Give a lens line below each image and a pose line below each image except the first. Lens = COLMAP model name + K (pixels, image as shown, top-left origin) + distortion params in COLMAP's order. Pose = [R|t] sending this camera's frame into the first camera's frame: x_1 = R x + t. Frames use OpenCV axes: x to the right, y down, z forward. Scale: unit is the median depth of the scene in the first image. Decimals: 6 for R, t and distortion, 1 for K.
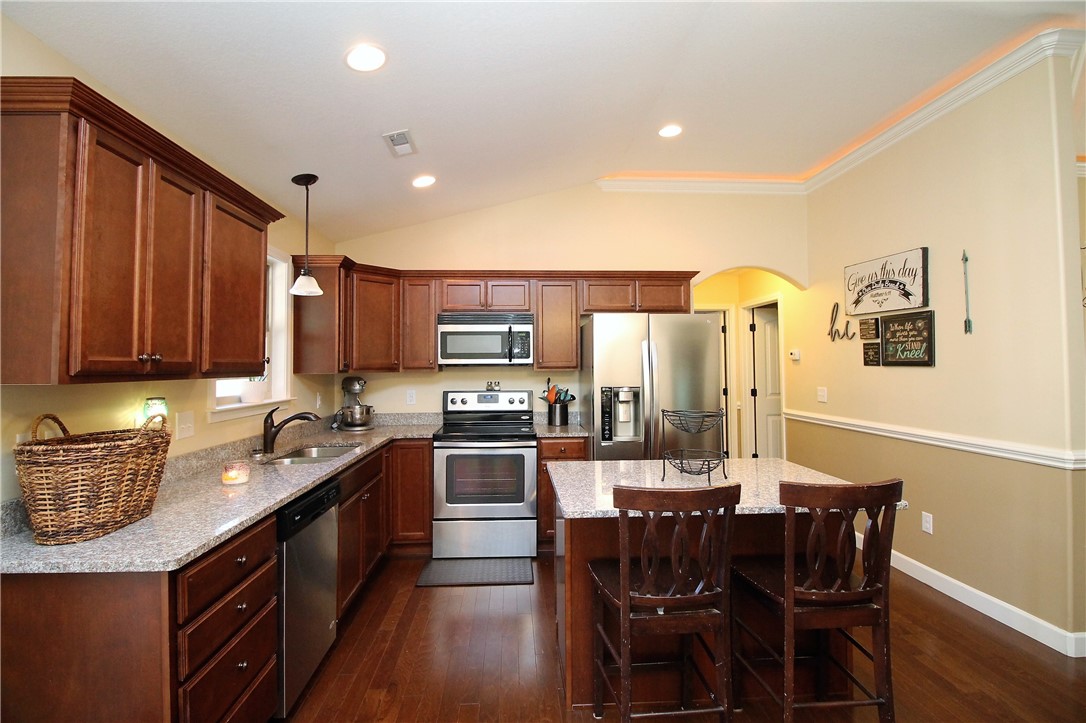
lens RADIAL K [[517.9, 0, 535.2], [0, 517.9, 343.9], [0, 0, 1]] dist [0.017528, -0.021796]
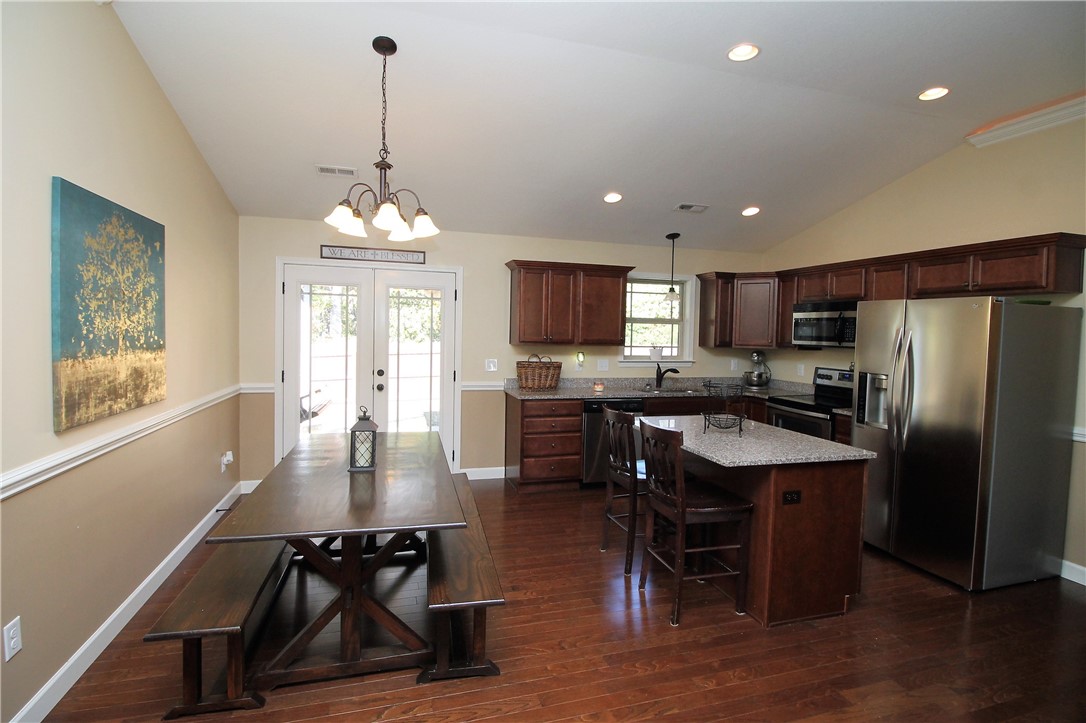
lens RADIAL K [[517.9, 0, 535.2], [0, 517.9, 343.9], [0, 0, 1]] dist [0.017528, -0.021796]
pose [[0.224177, 0.039066, -0.973765, 1.093272], [0.018890, 0.998834, 0.044420, -0.035783], [0.974365, -0.028352, 0.223178, 0.133253]]
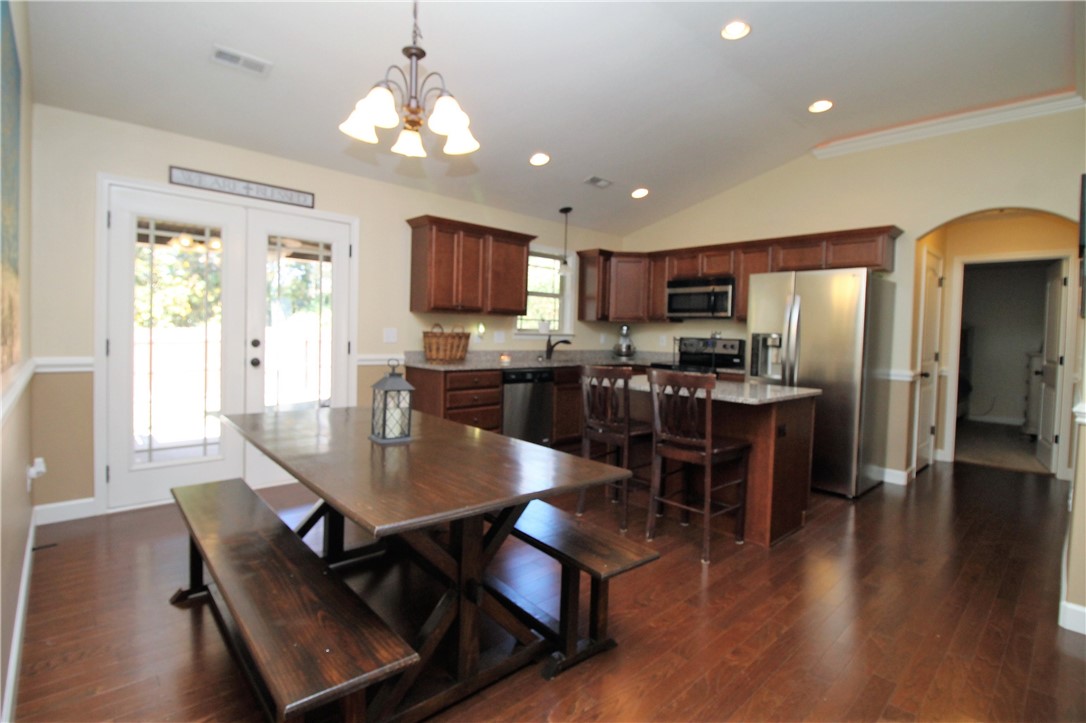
lens RADIAL K [[517.9, 0, 535.2], [0, 517.9, 343.9], [0, 0, 1]] dist [0.017528, -0.021796]
pose [[0.637950, 0.044646, -0.768782, 0.827267], [0.000098, 0.998313, 0.058057, 0.038654], [0.770077, -0.037113, 0.636870, -0.224945]]
